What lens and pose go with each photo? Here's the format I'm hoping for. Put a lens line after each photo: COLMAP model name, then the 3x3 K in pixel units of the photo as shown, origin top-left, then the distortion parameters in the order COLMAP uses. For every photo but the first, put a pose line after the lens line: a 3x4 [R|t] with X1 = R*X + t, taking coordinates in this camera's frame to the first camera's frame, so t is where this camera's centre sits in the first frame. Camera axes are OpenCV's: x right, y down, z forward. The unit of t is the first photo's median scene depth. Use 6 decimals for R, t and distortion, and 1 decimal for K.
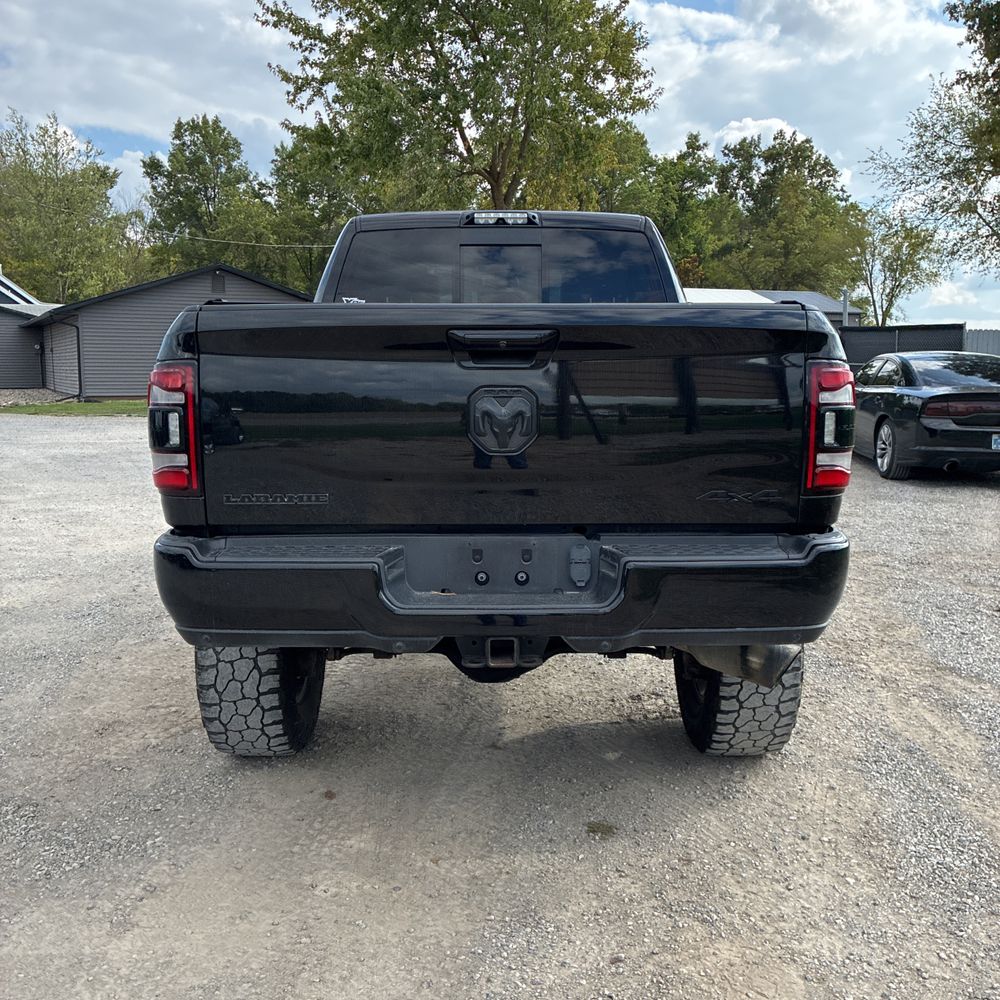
lens RADIAL K [[1024.1, 0, 480.7], [0, 1024.1, 498.9], [0, 0, 1]] dist [0.032260, 0.002045]
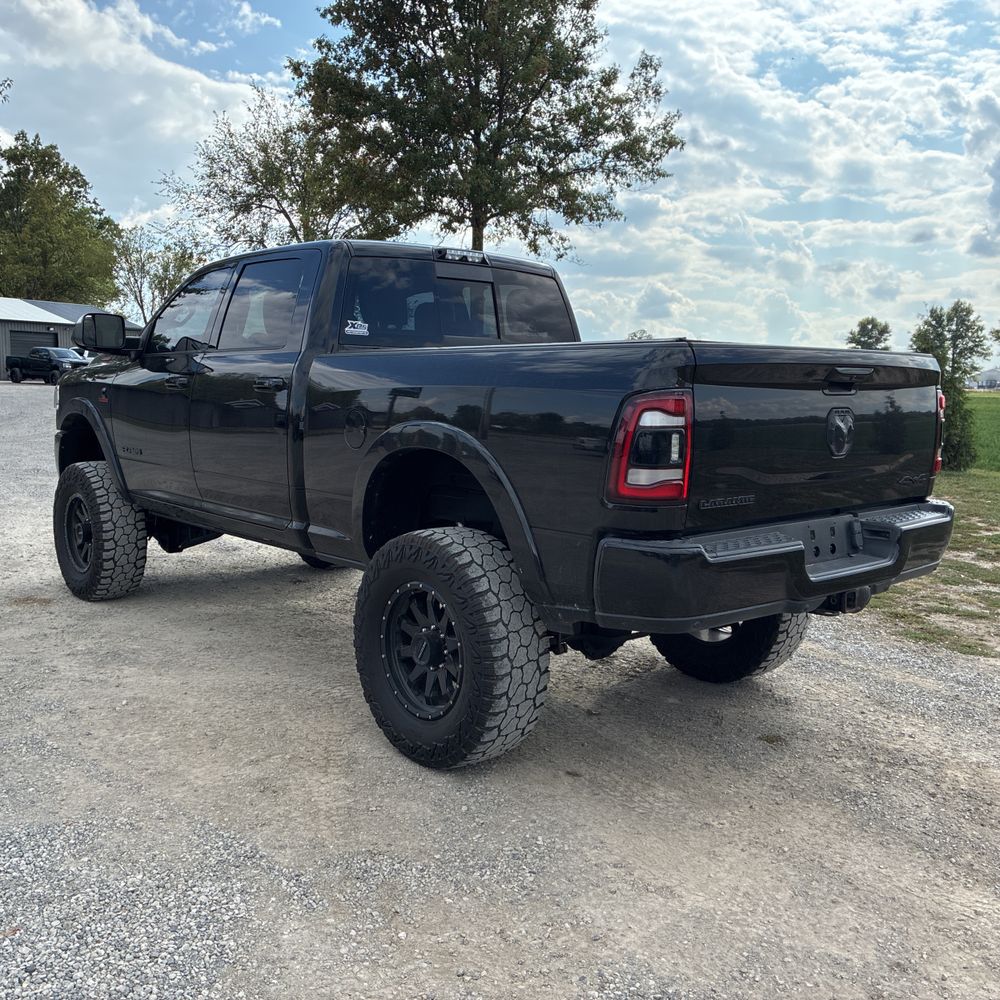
lens RADIAL K [[1033.9, 0, 503.2], [0, 1033.9, 486.4], [0, 0, 1]] dist [0.046209, -0.019306]
pose [[0.745816, -0.058542, 0.663575, -0.706893], [0.076484, 0.997069, 0.002000, -0.023823], [-0.661747, 0.049262, 0.748107, 0.145135]]
